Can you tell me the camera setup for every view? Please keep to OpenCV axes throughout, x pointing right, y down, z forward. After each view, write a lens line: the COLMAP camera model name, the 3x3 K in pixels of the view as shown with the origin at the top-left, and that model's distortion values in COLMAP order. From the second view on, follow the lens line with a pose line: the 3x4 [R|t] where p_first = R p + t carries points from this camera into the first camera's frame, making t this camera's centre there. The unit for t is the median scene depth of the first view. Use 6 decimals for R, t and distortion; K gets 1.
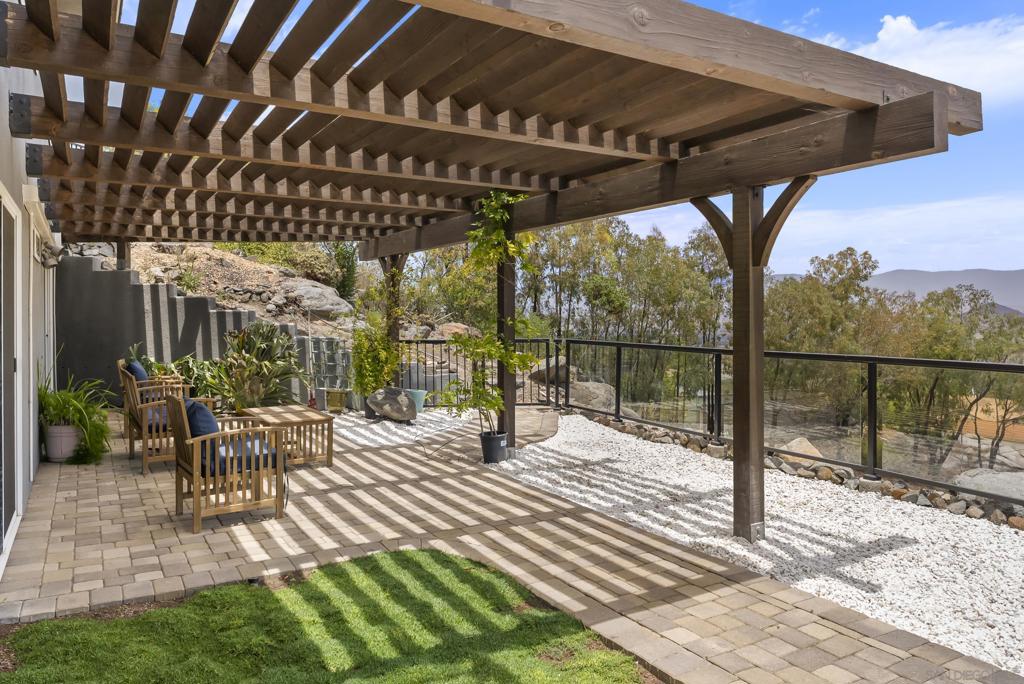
lens RADIAL K [[739.4, 0, 509.3], [0, 739.4, 335.6], [0, 0, 1]] dist [-0.002423, 0.000144]
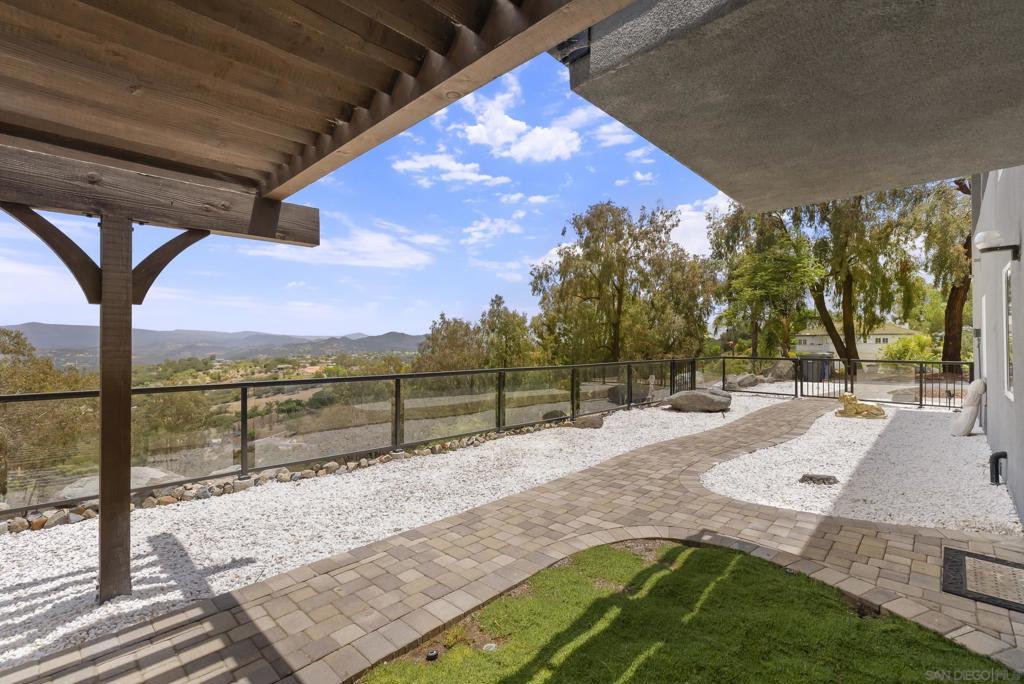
lens RADIAL K [[468.6, 0, 509.6], [0, 468.6, 349.5], [0, 0, 1]] dist [0.000992, 0.000464]
pose [[-0.261596, -0.011634, 0.965107, -0.418696], [0.041937, 0.998846, 0.023408, -0.030500], [-0.964266, 0.046597, -0.260806, 0.743320]]
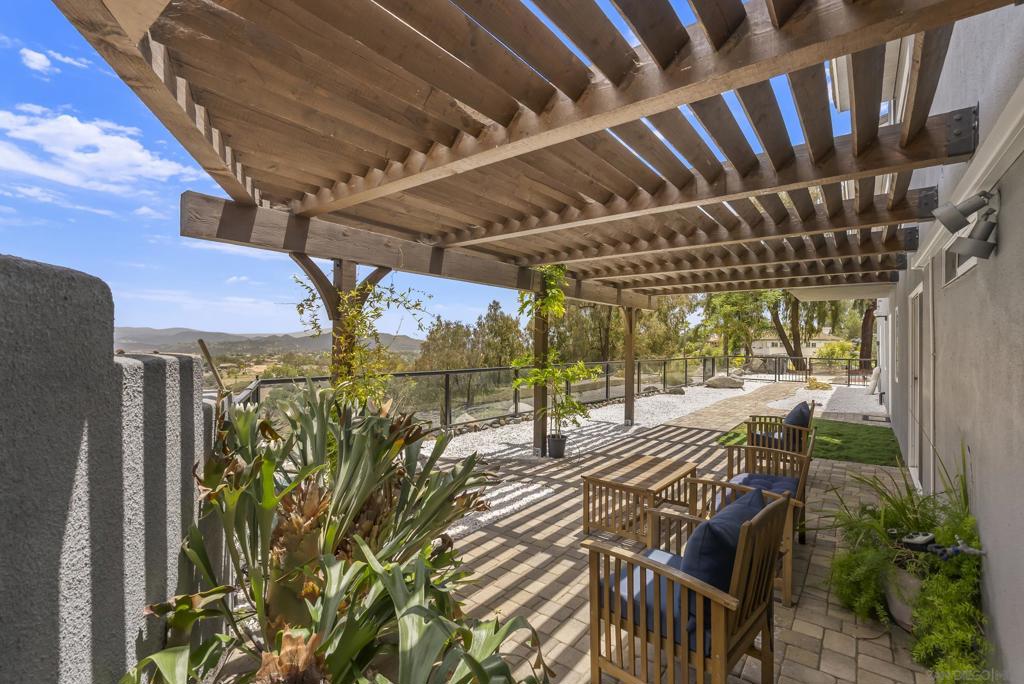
lens RADIAL K [[468.6, 0, 510.9], [0, 468.6, 339.9], [0, 0, 1]] dist [0.000992, 0.000464]
pose [[-0.363633, 0.005035, 0.931529, -0.671468], [0.031038, 0.999496, 0.006713, -0.051071], [-0.931025, 0.031354, -0.363606, 1.152303]]
